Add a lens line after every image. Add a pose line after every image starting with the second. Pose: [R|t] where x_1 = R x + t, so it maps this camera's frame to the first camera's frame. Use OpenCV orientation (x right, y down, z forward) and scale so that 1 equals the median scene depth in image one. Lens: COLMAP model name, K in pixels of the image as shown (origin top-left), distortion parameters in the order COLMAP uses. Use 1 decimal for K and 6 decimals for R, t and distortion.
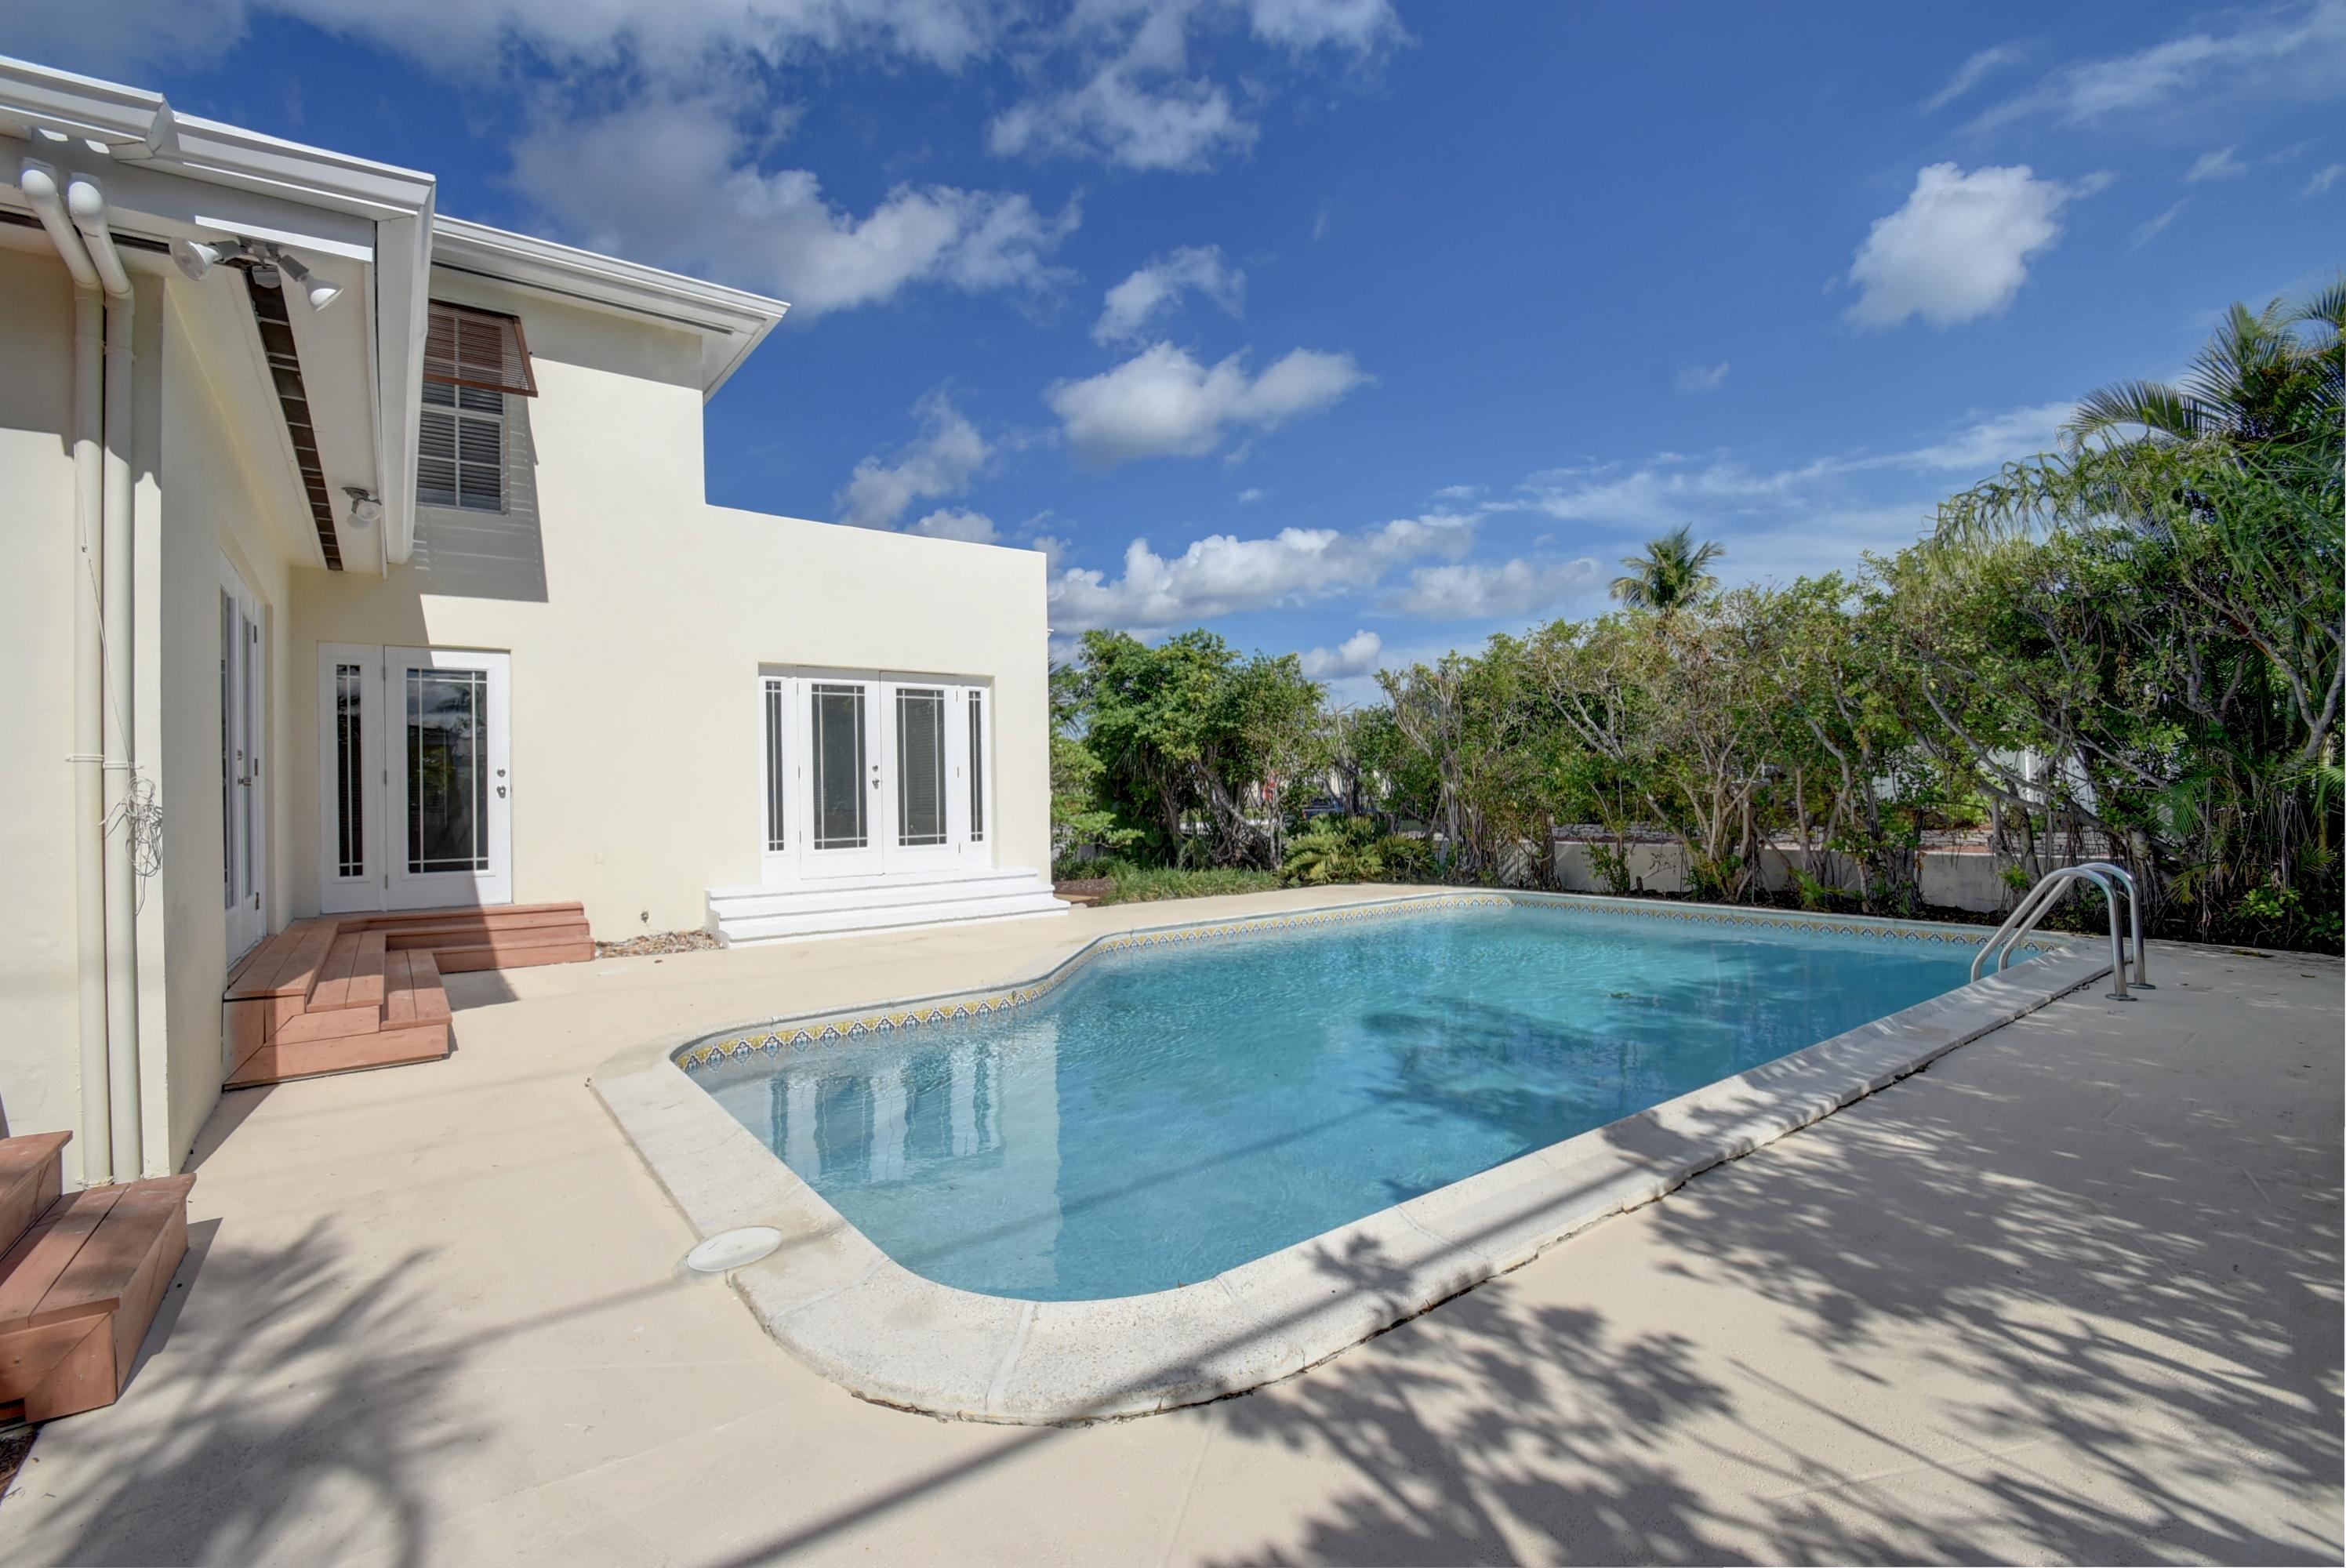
lens RADIAL K [[1036.3, 0, 1165.1], [0, 1036.3, 775.9], [0, 0, 1]] dist [-0.002107, -0.000086]
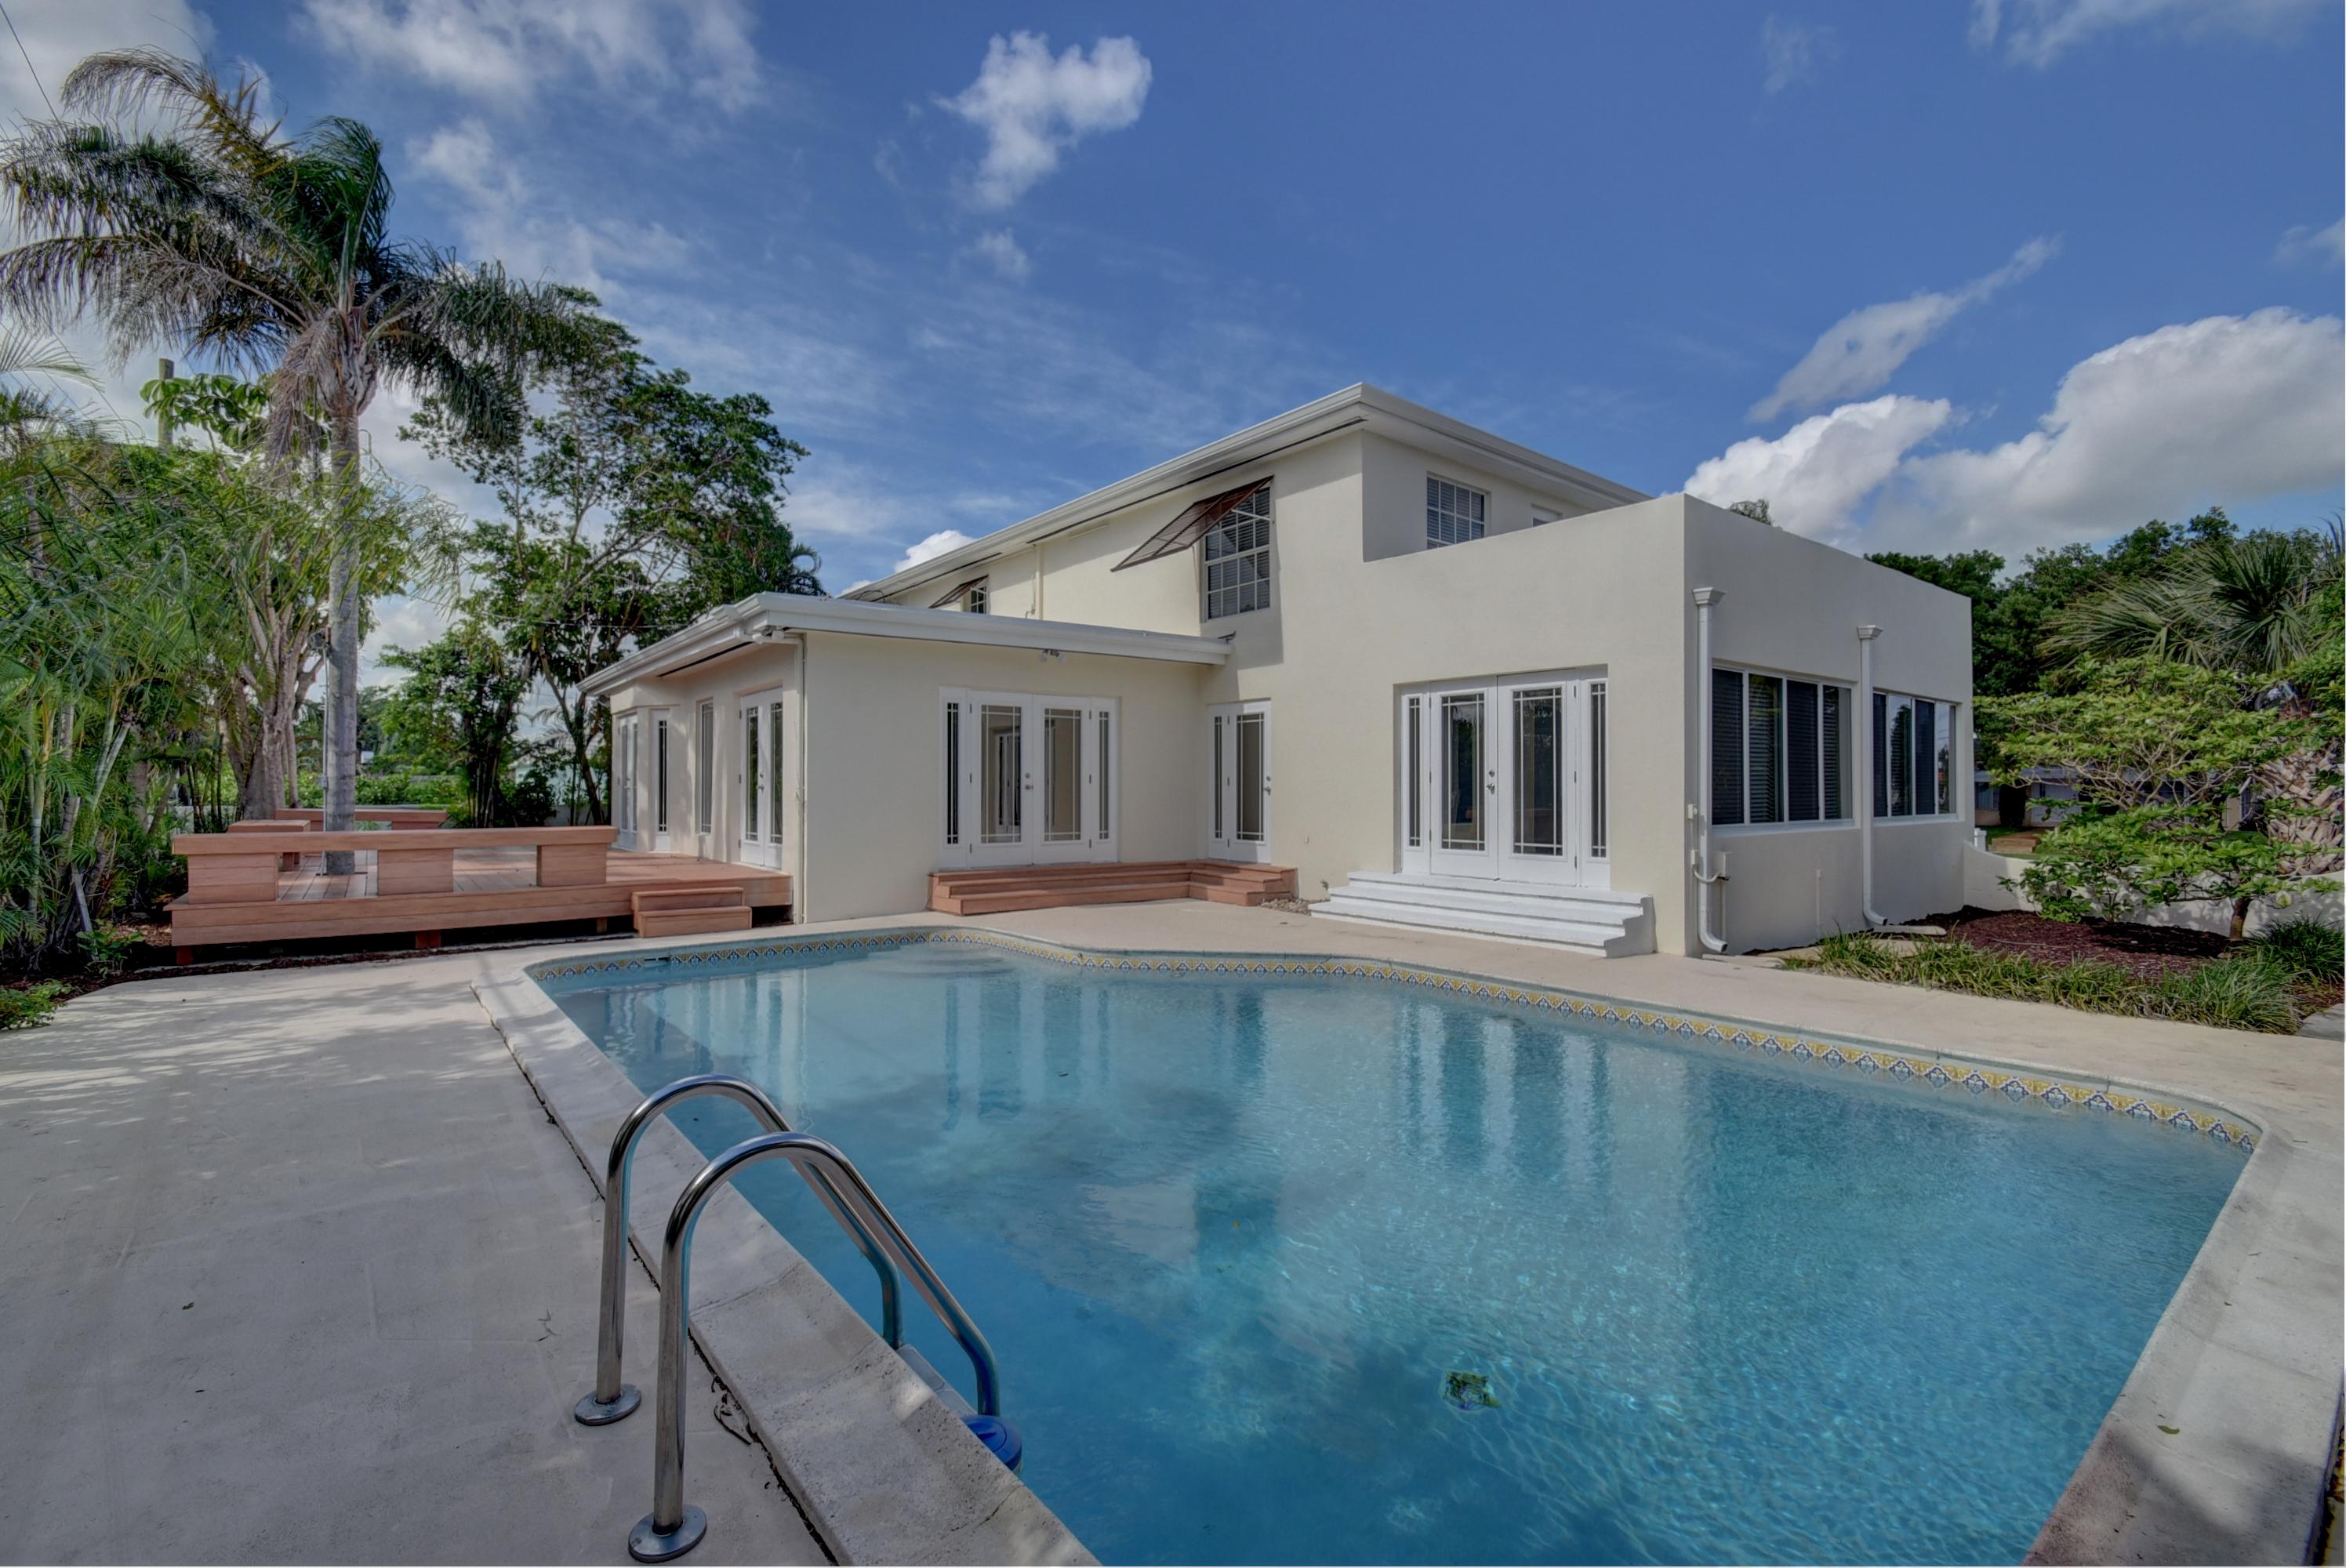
lens RADIAL K [[1036.3, 0, 1165.1], [0, 1036.3, 775.9], [0, 0, 1]] dist [-0.002107, -0.000086]
pose [[0.033270, -0.000270, -0.999446, 0.717492], [0.003369, 0.999994, -0.000158, -0.005724], [0.999441, -0.003362, 0.033271, 0.653462]]
